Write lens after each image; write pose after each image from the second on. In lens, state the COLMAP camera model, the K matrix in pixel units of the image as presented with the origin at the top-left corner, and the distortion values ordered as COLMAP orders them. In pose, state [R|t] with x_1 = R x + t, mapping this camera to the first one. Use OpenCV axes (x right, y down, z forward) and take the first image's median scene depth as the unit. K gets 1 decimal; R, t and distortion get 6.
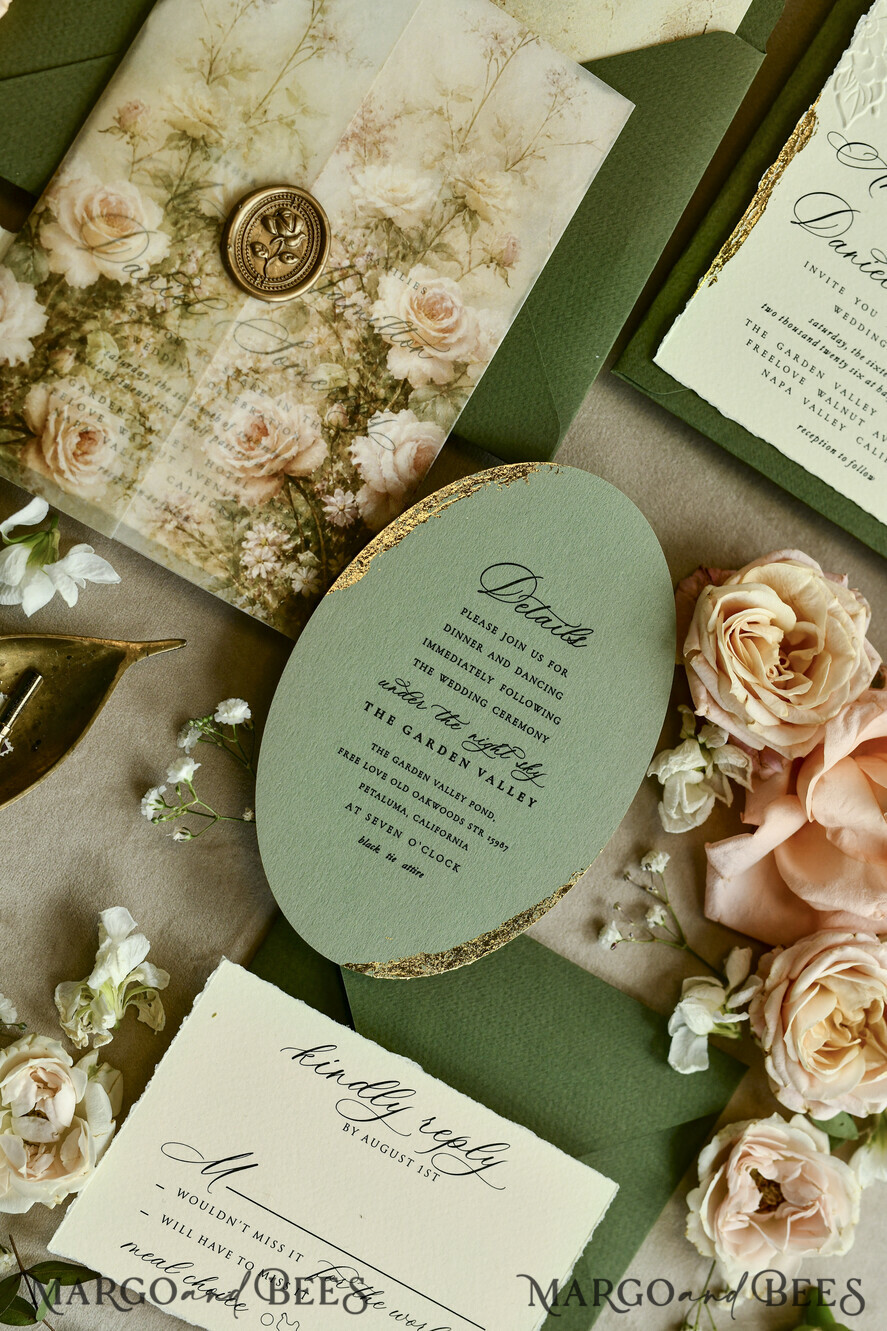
lens RADIAL K [[1914.5, 0, 443.4], [0, 1914.5, 654.0], [0, 0, 1]] dist [-0.025353, 0.007234]
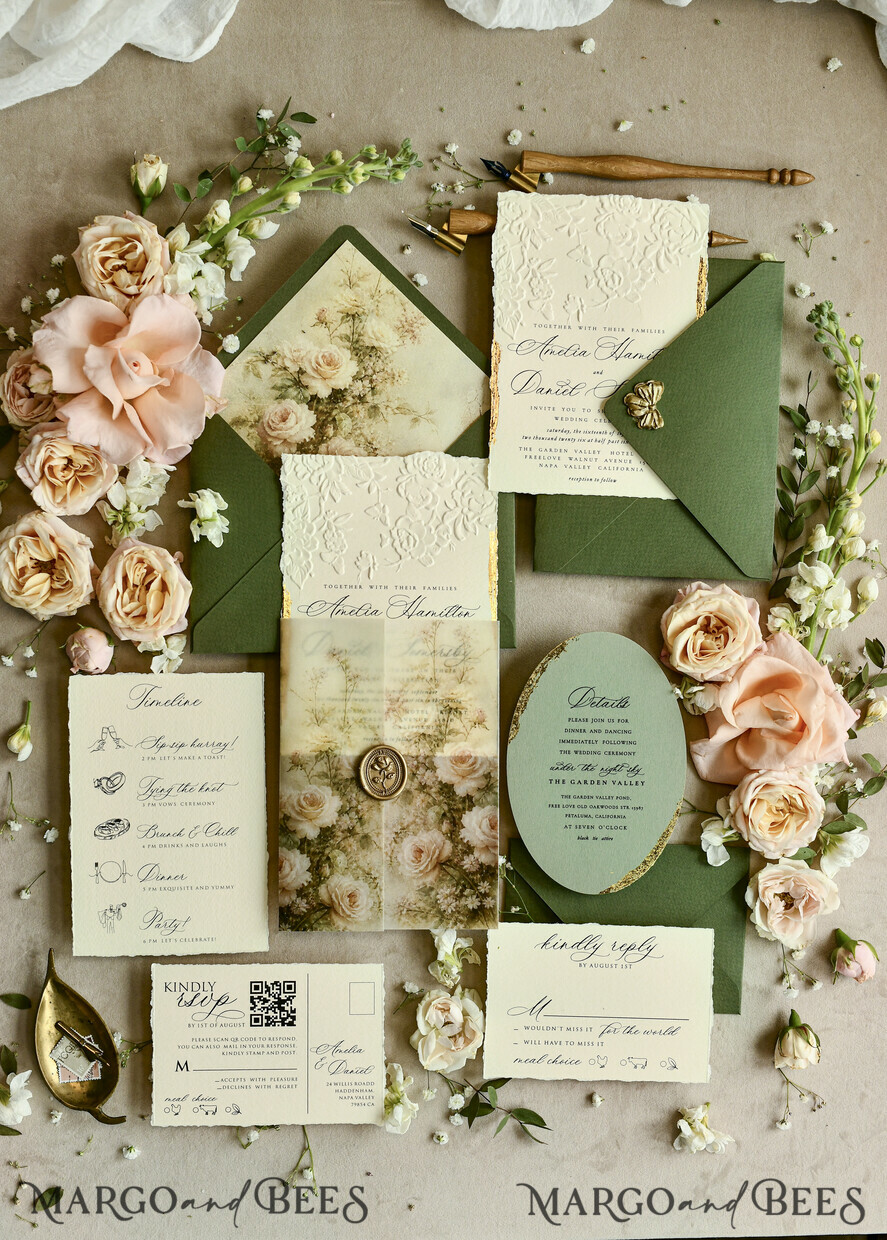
lens RADIAL K [[1918.8, 0, 499.4], [0, 1918.8, 619.4], [0, 0, 1]] dist [-0.008515, 0.065102]
pose [[0.868983, -0.472703, -0.146358, 0.366759], [0.478538, 0.878051, 0.005355, -0.141917], [0.125978, -0.074691, 0.989217, -1.089900]]
